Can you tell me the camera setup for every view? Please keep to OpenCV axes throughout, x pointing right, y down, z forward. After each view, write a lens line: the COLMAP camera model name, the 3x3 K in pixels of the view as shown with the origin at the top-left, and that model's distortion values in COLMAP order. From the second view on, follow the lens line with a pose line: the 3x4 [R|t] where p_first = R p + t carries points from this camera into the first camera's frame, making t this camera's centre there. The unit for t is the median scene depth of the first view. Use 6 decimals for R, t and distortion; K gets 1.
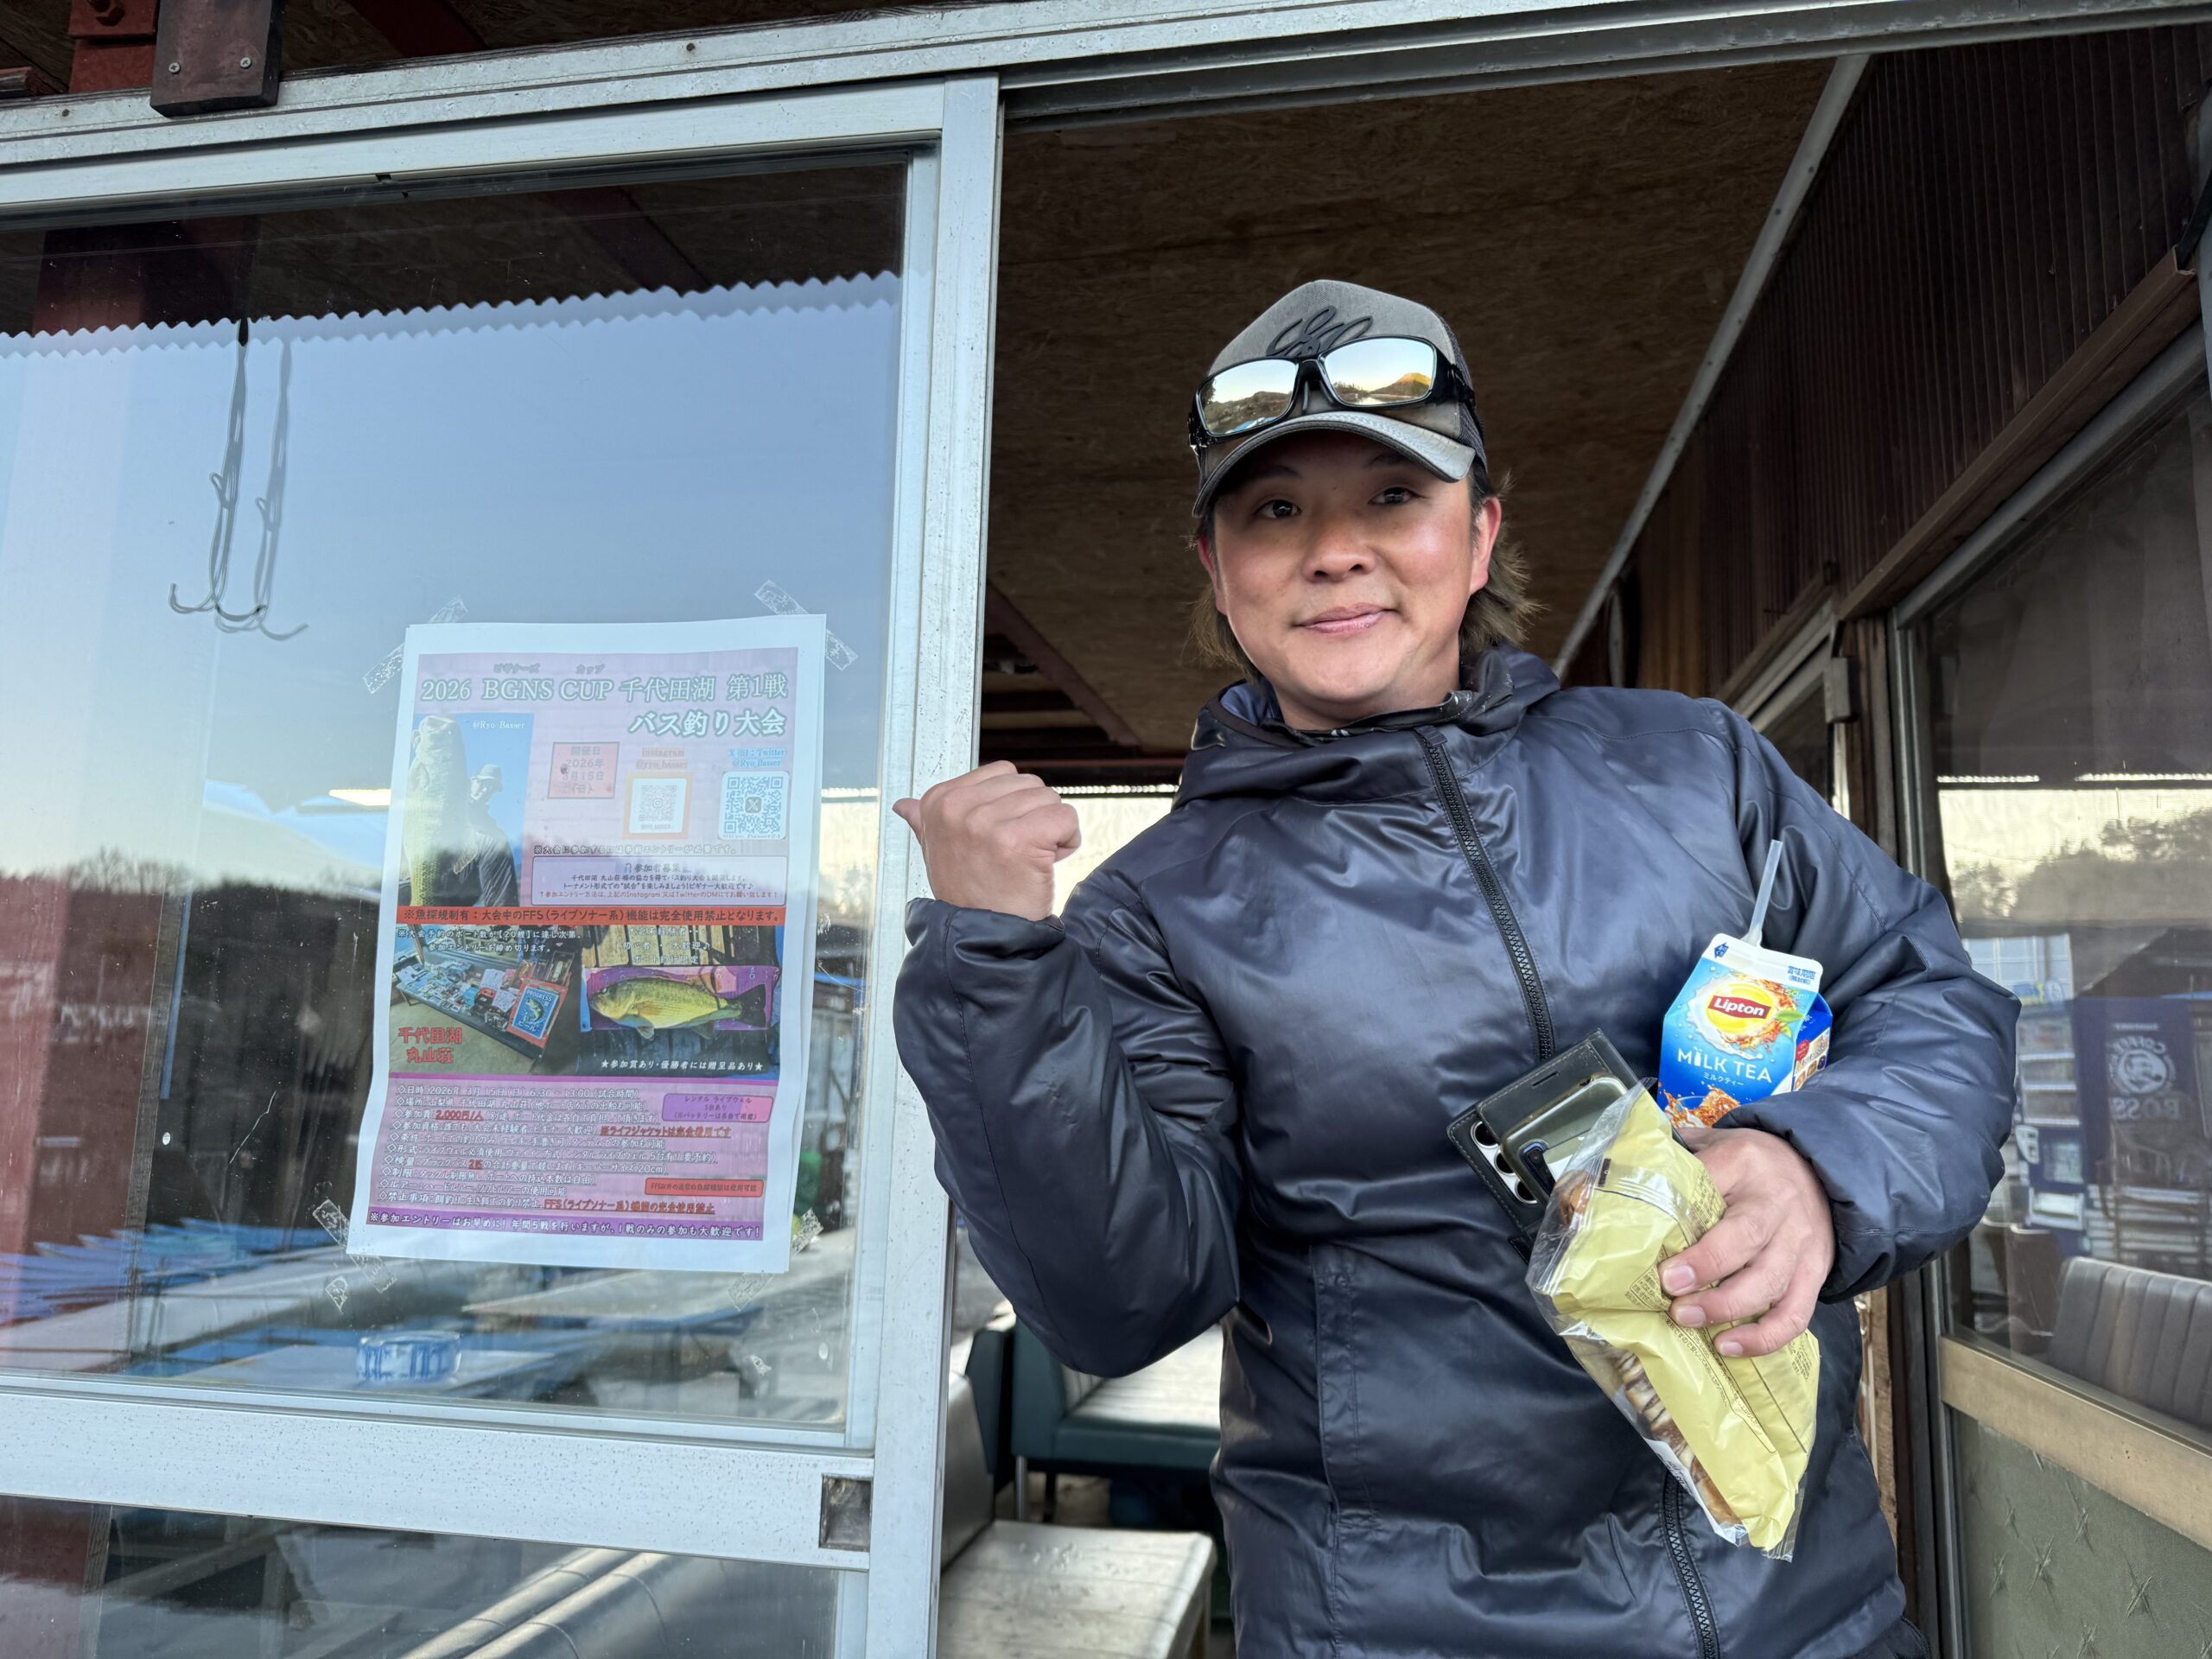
lens RADIAL K [[1521.7, 0, 1103.3], [0, 1521.7, 867.4], [0, 0, 1]] dist [0.087214, -0.108138]
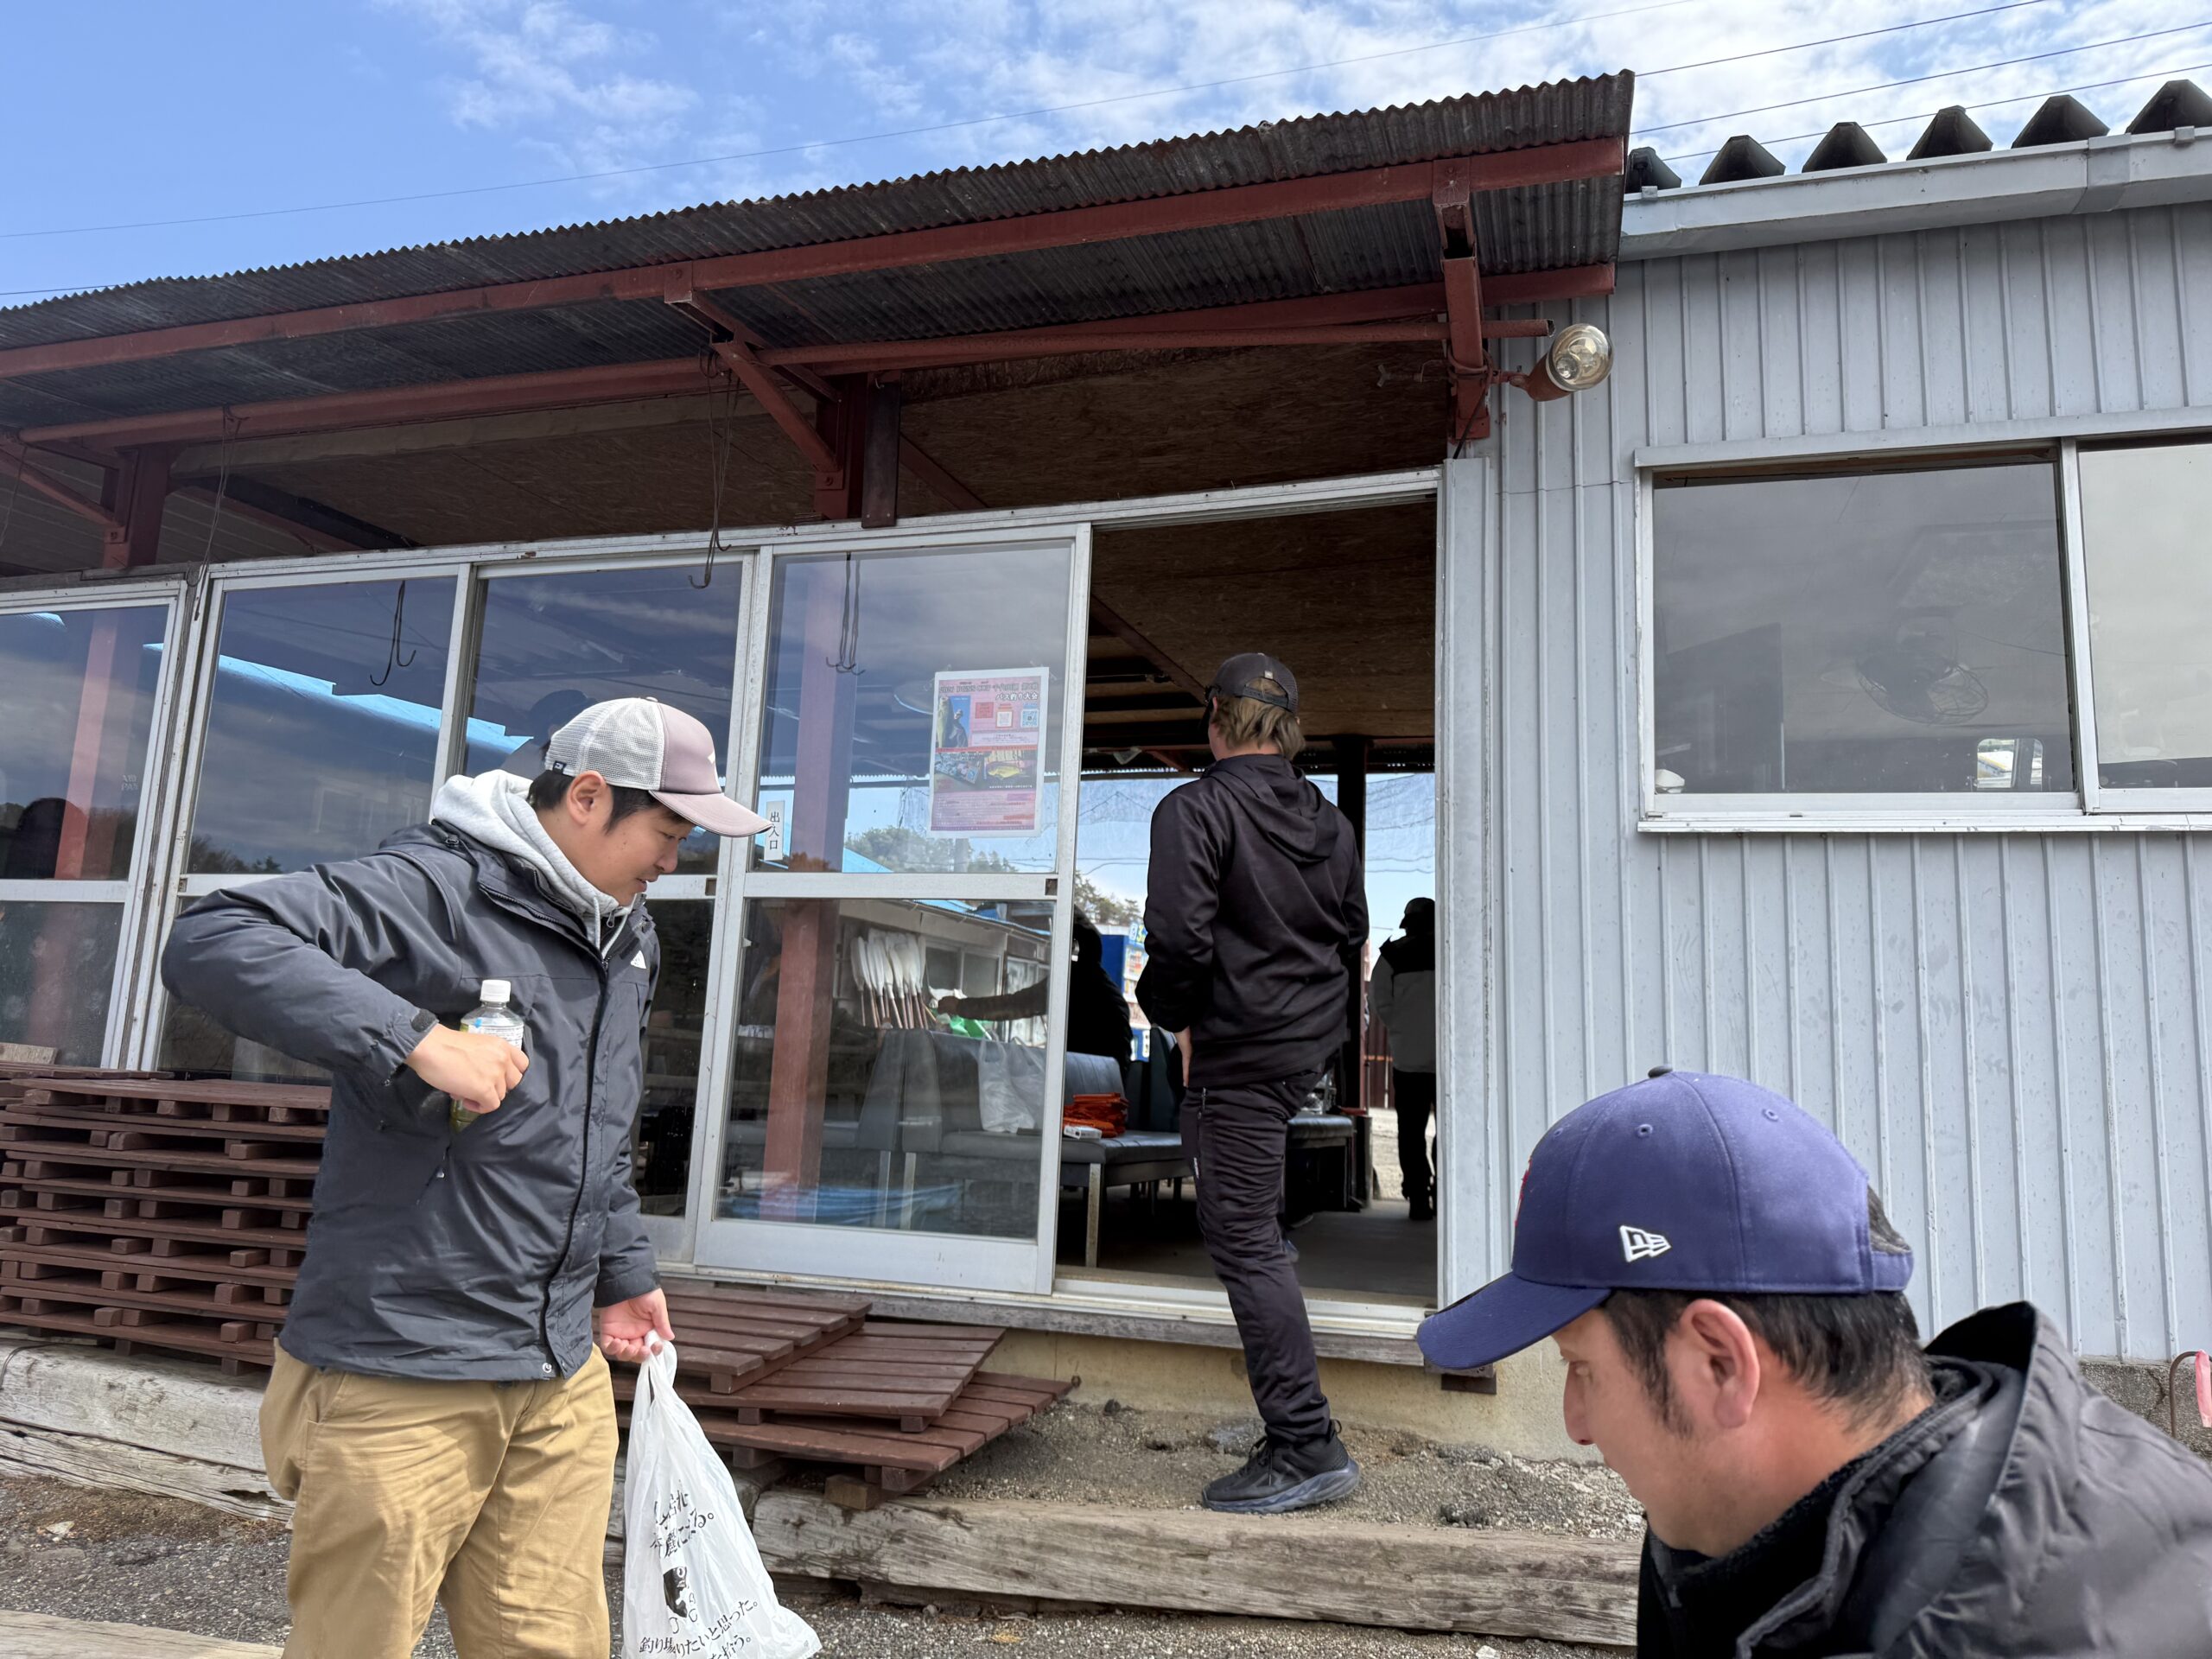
lens RADIAL K [[1521.7, 0, 1103.3], [0, 1521.7, 867.4], [0, 0, 1]] dist [0.087214, -0.108138]
pose [[0.992234, 0.002444, -0.124358, 0.408512], [-0.003093, 0.999983, -0.005025, 0.334454], [0.124343, 0.005371, 0.992225, -2.625345]]
